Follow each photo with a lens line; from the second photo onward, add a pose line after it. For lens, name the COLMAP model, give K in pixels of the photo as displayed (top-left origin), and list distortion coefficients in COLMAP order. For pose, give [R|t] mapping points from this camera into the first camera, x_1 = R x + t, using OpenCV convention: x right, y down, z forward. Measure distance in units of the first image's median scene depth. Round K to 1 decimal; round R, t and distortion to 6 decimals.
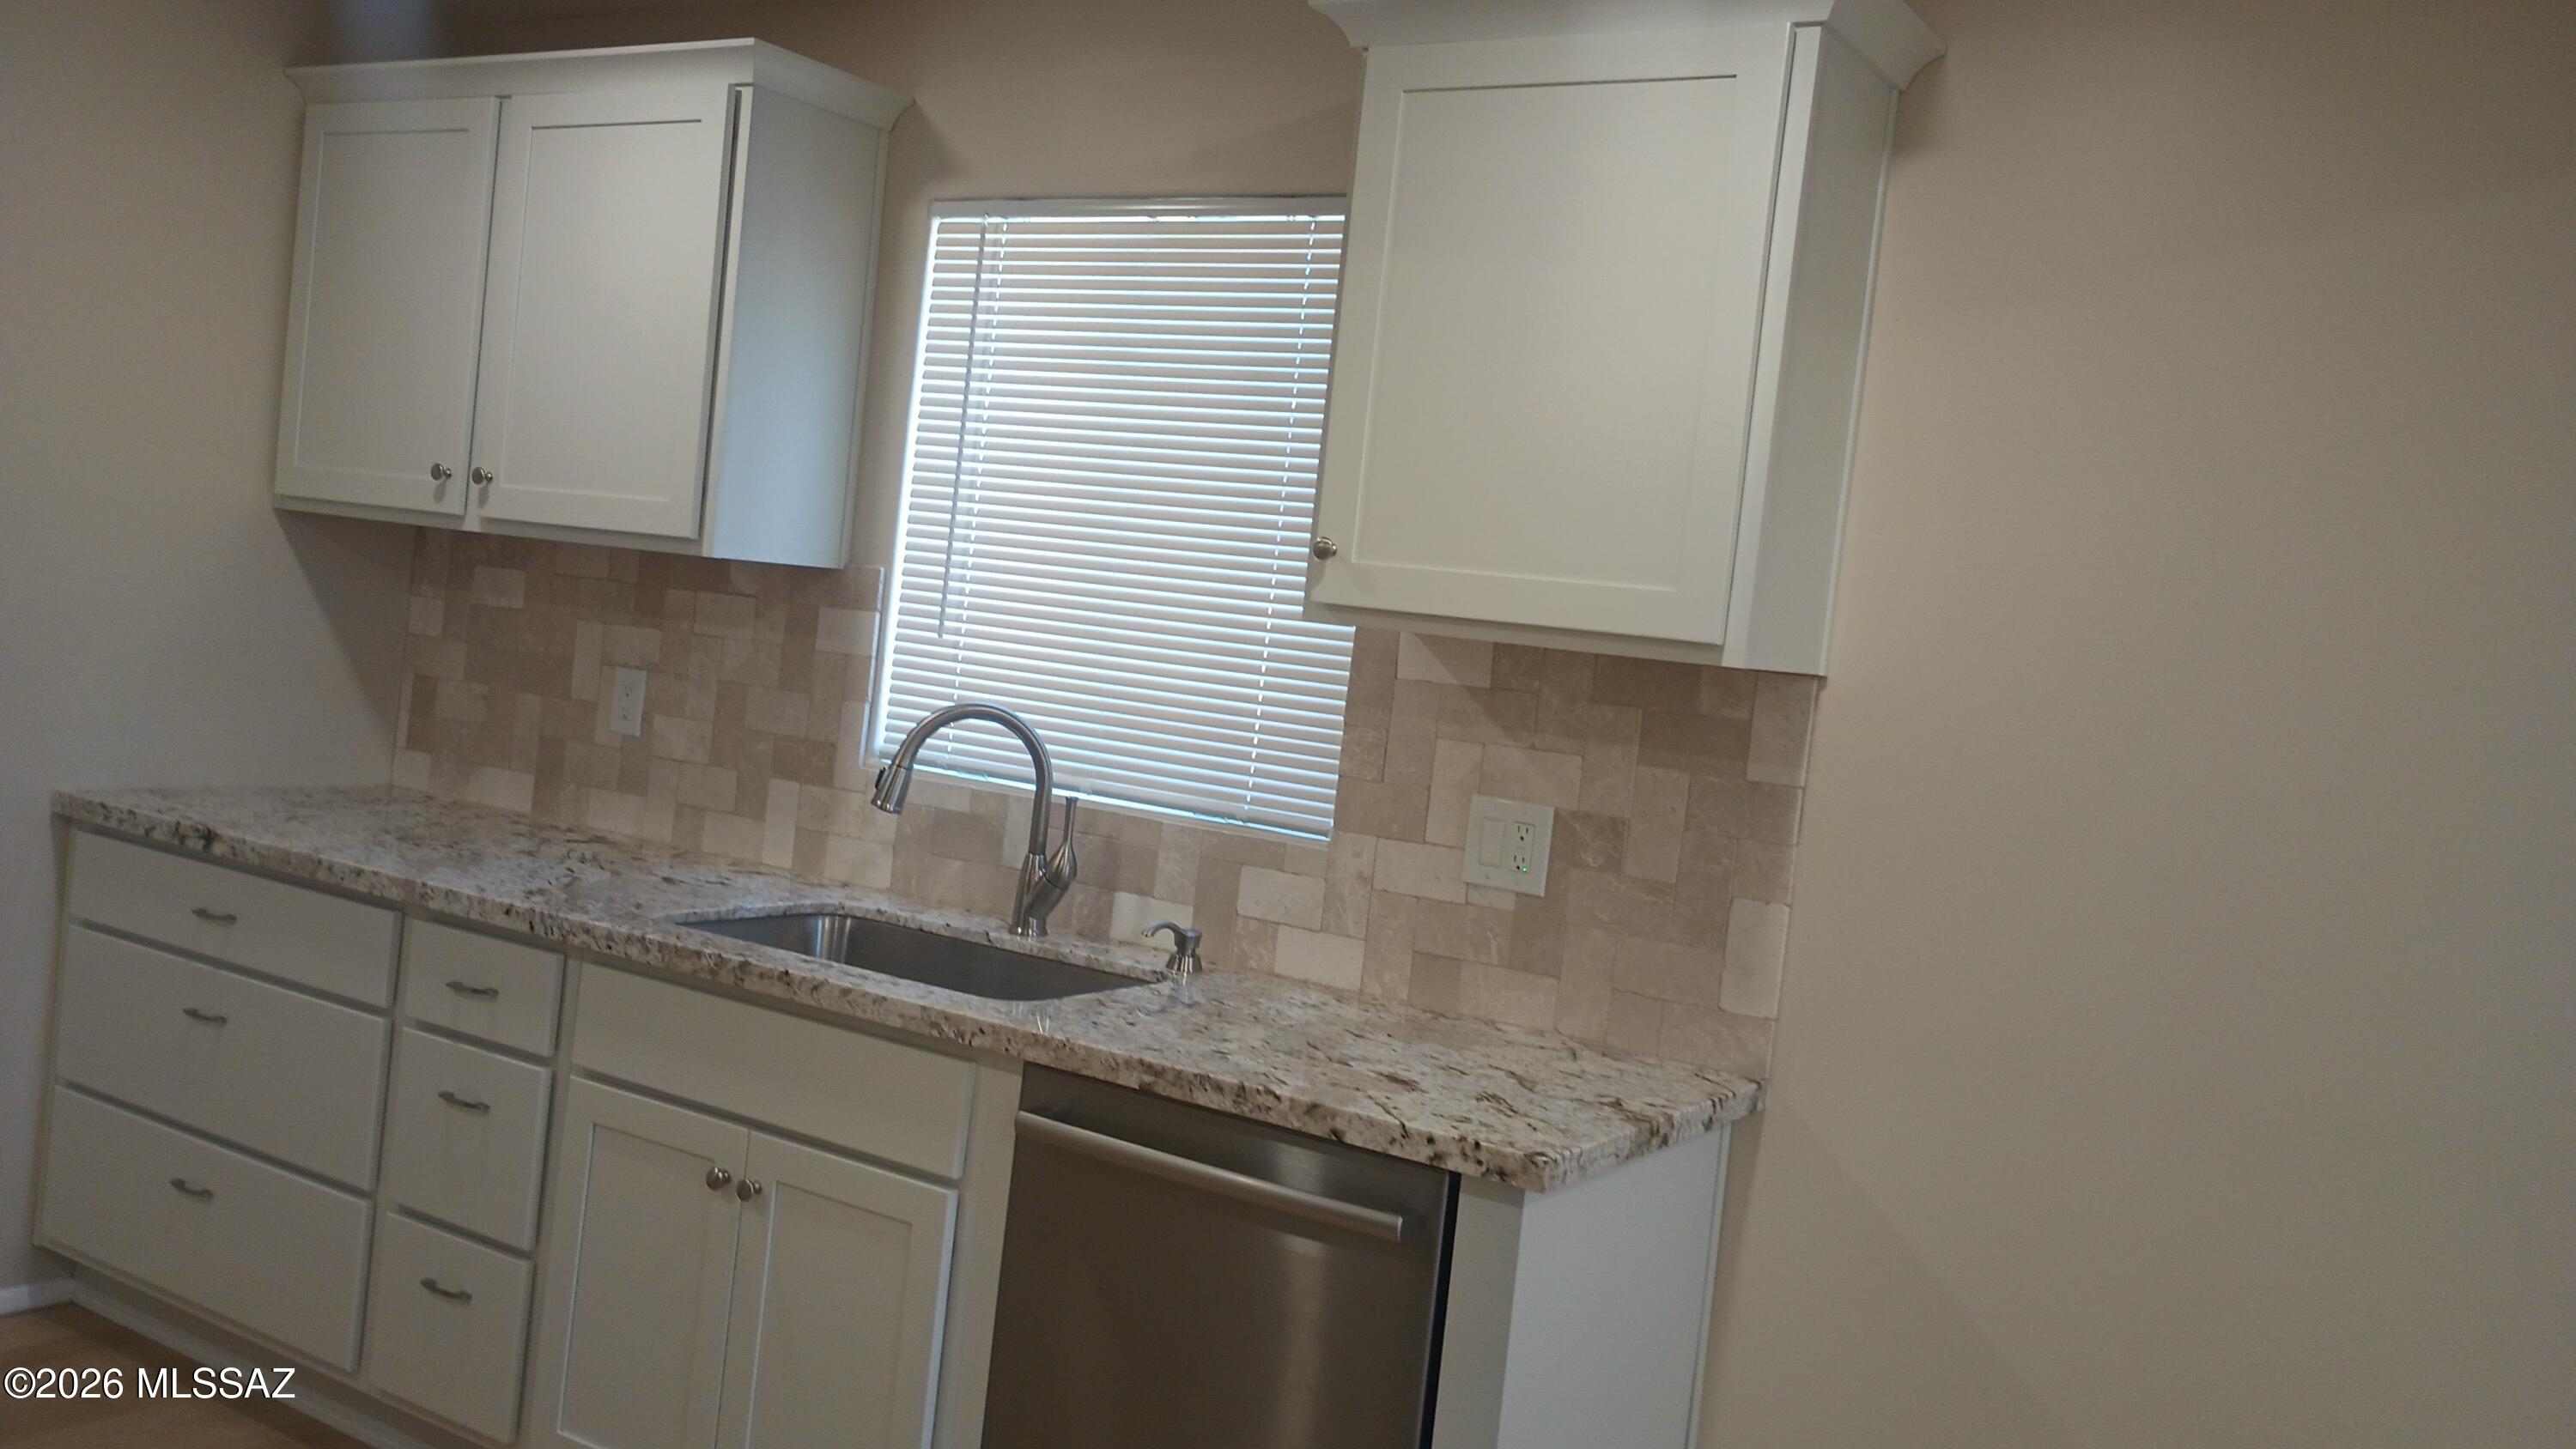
lens RADIAL K [[2123.1, 0, 1262.9], [0, 2123.1, 703.9], [0, 0, 1]] dist [0.051213, -0.040479]
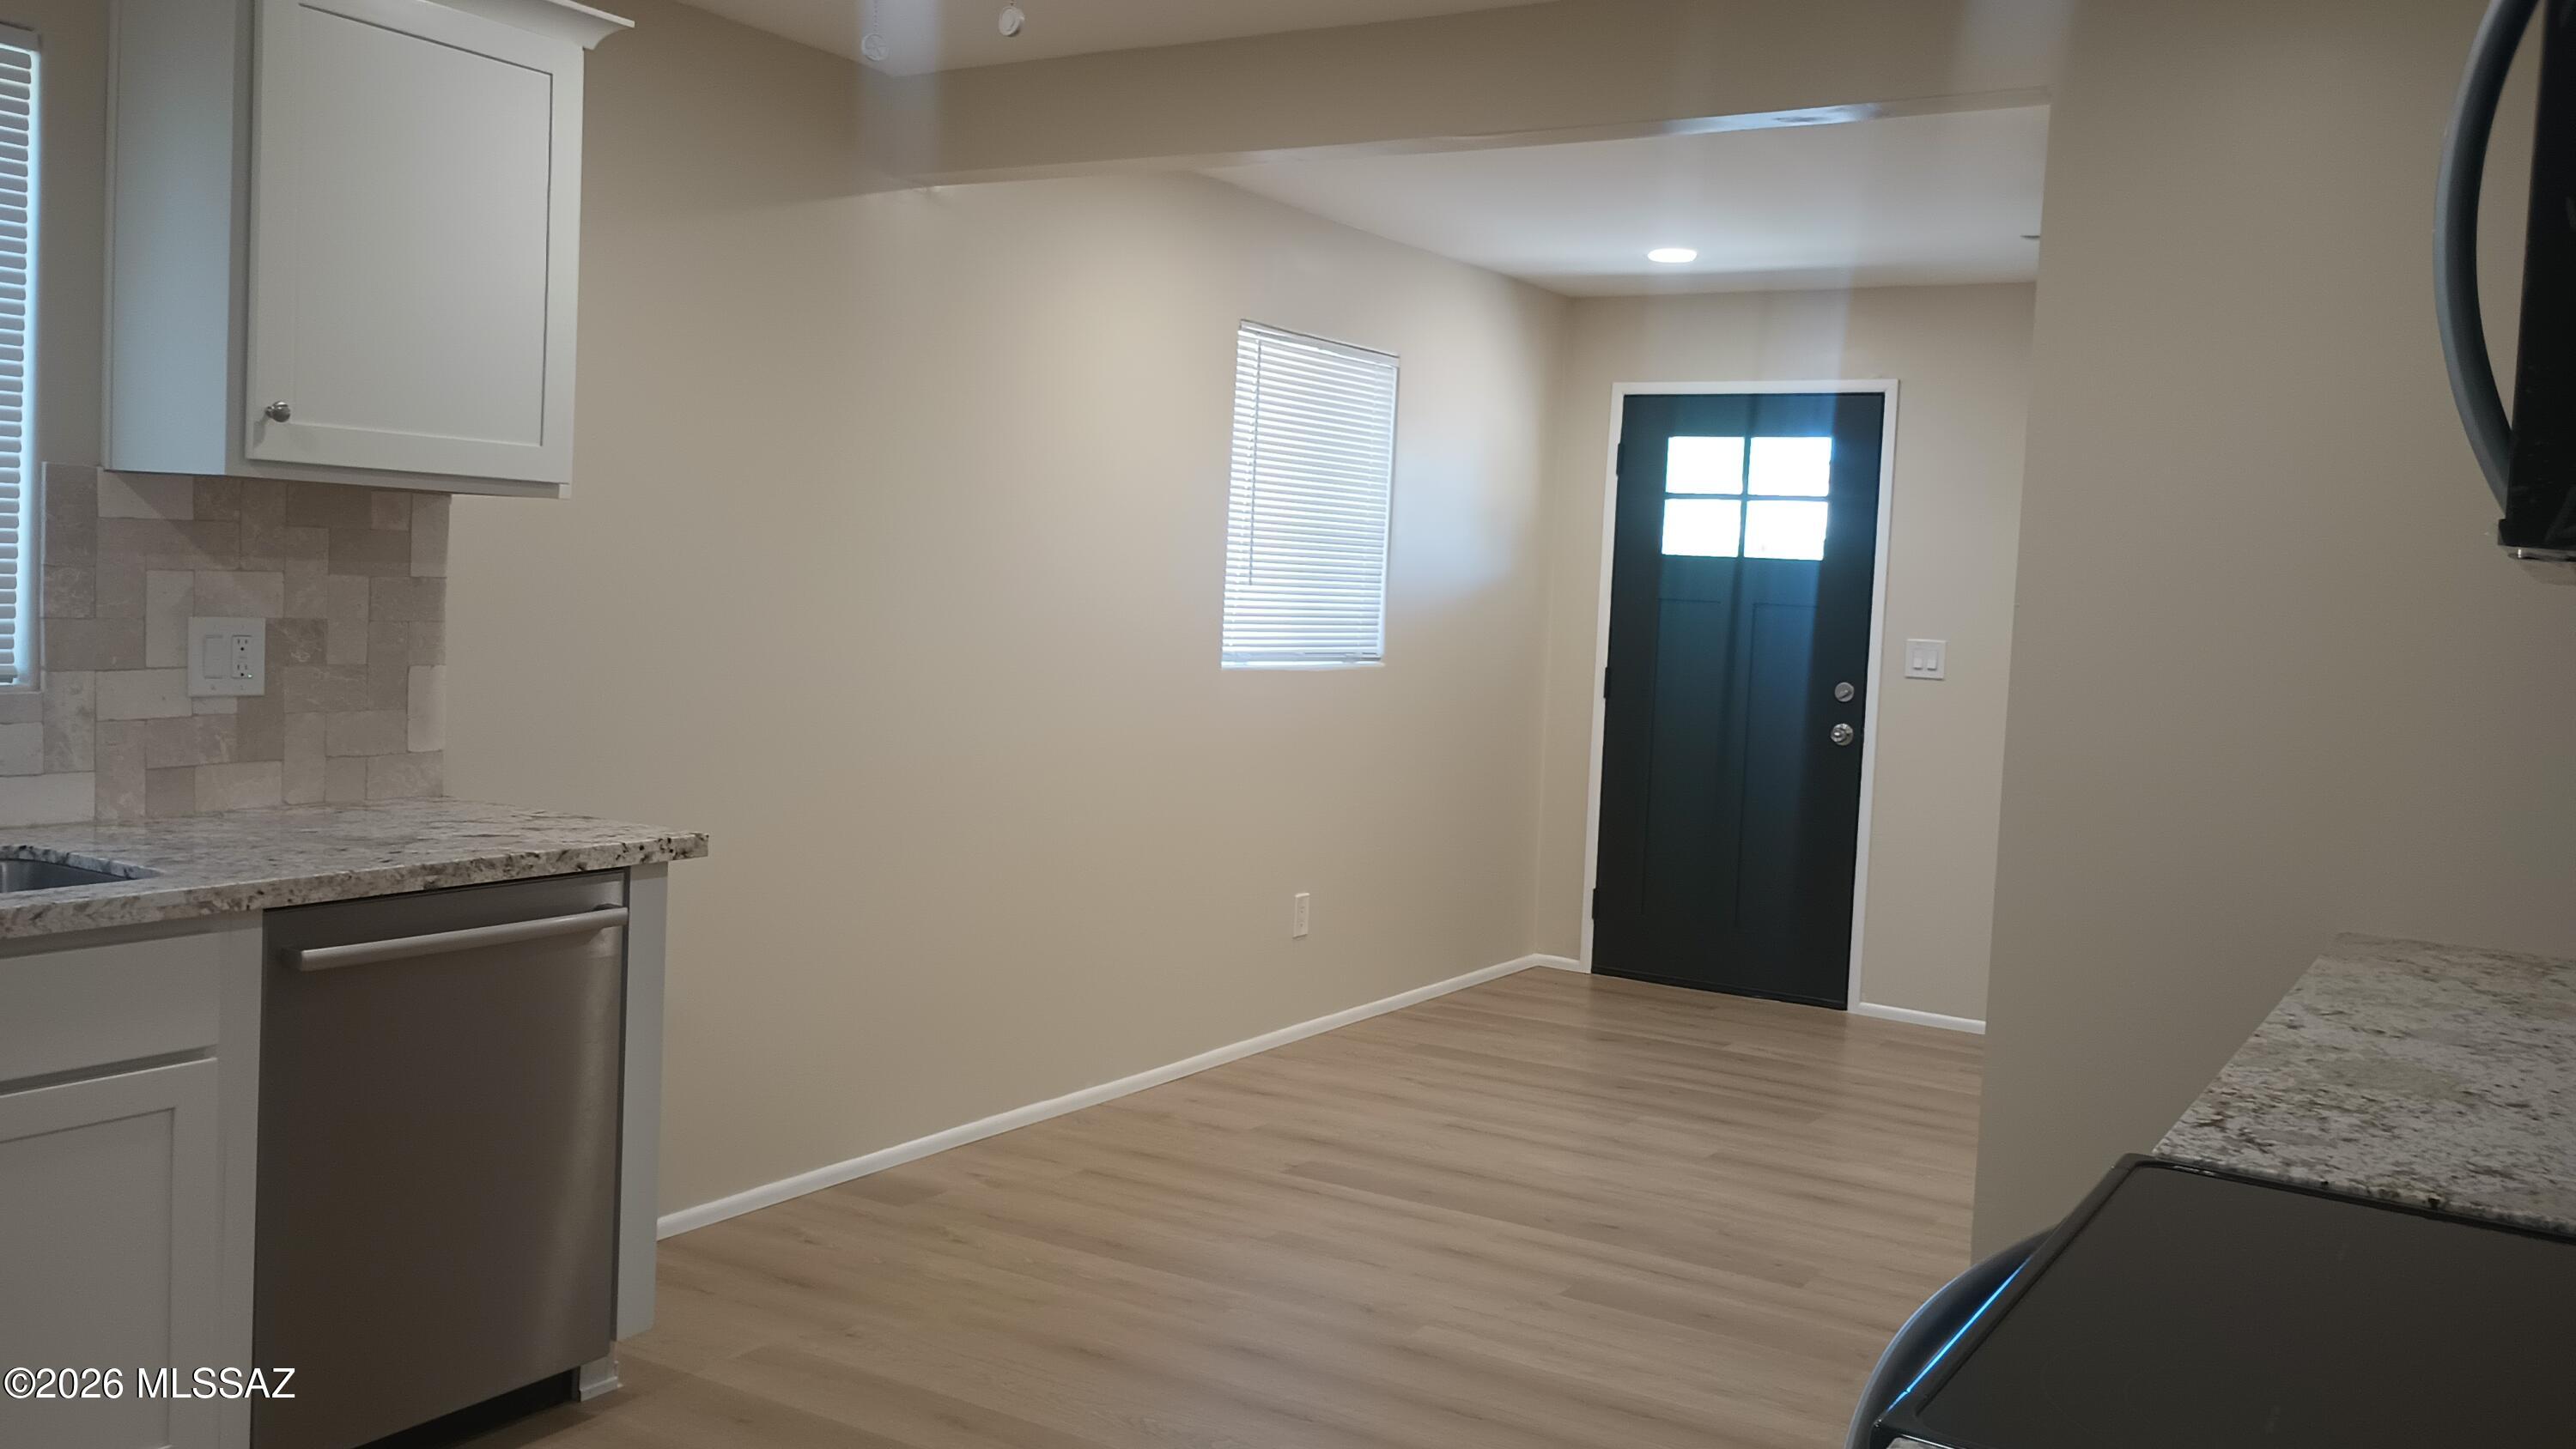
lens RADIAL K [[2140.5, 0, 1288.1], [0, 2140.5, 703.8], [0, 0, 1]] dist [0.066563, -0.082857]
pose [[-0.006319, -0.168118, 0.985747, -0.997809], [-0.005923, 0.985755, 0.168081, -0.103244], [-0.999962, -0.004776, -0.007225, 0.422819]]
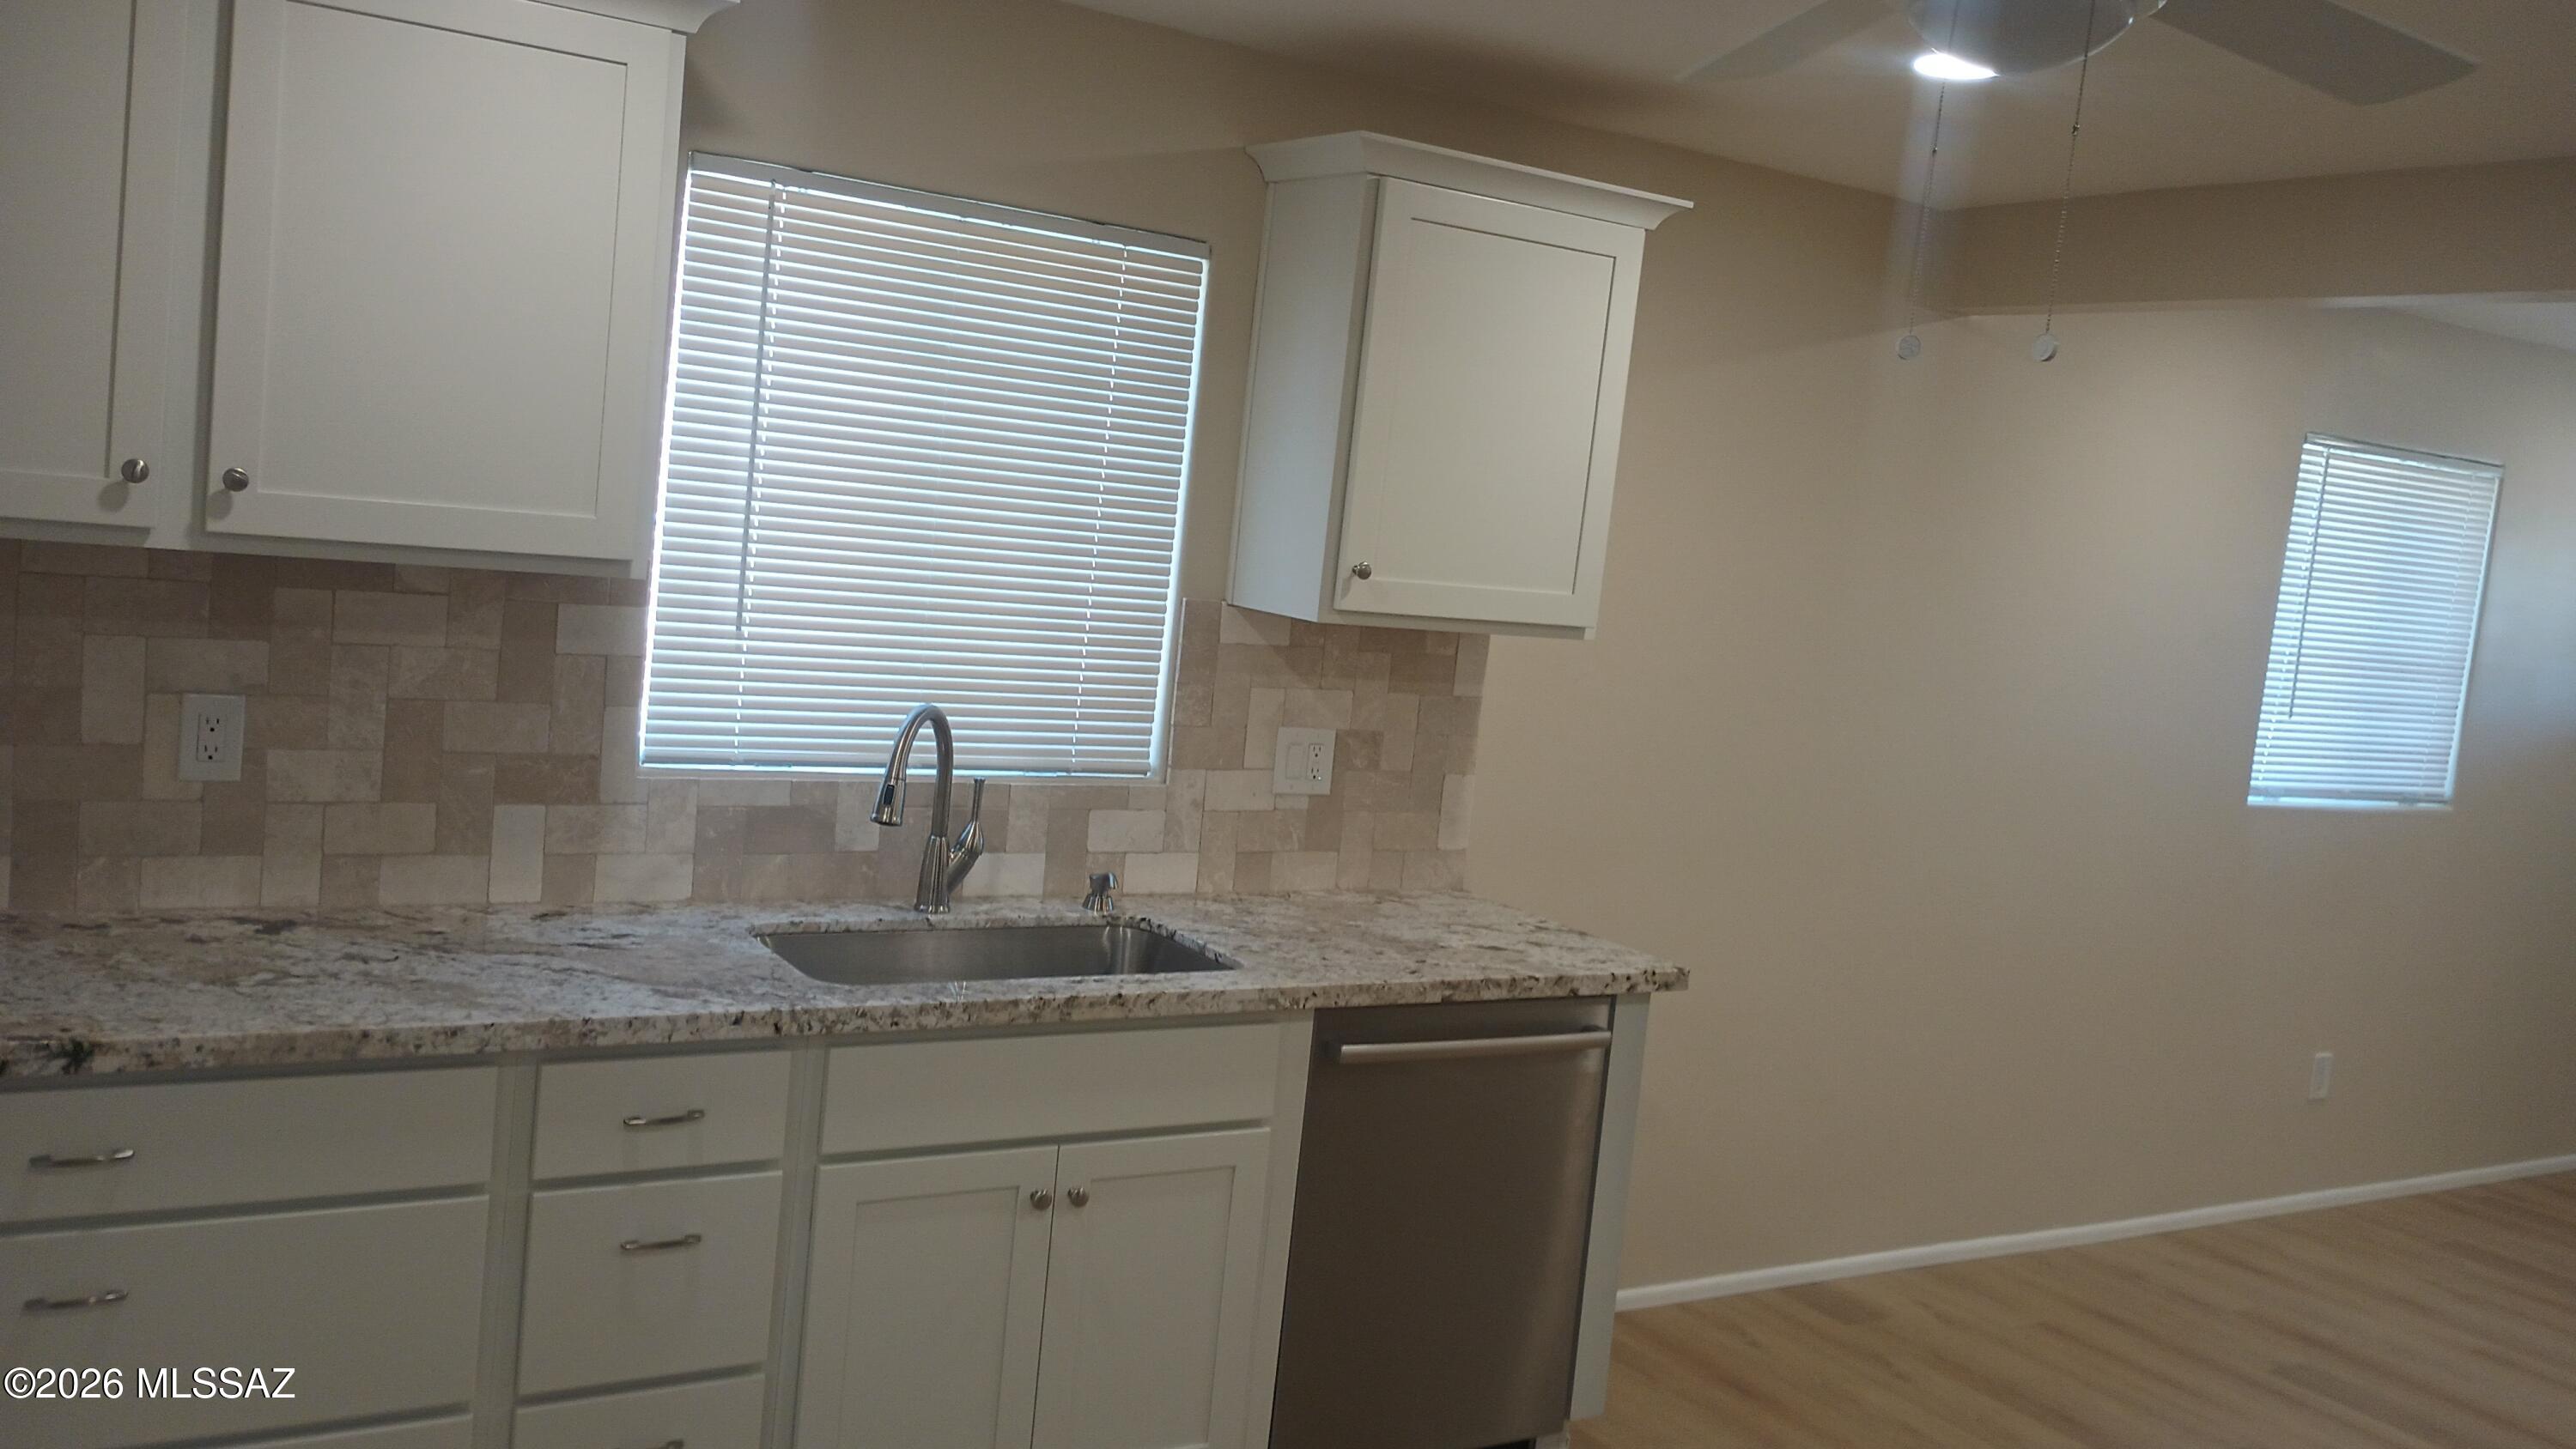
lens RADIAL K [[2140.5, 0, 1288.1], [0, 2140.5, 703.8], [0, 0, 1]] dist [0.066563, -0.082857]
pose [[0.442171, -0.149257, 0.884425, -1.033365], [-0.014961, 0.984692, 0.173659, -0.195038], [-0.896806, -0.090019, 0.433170, 0.413238]]
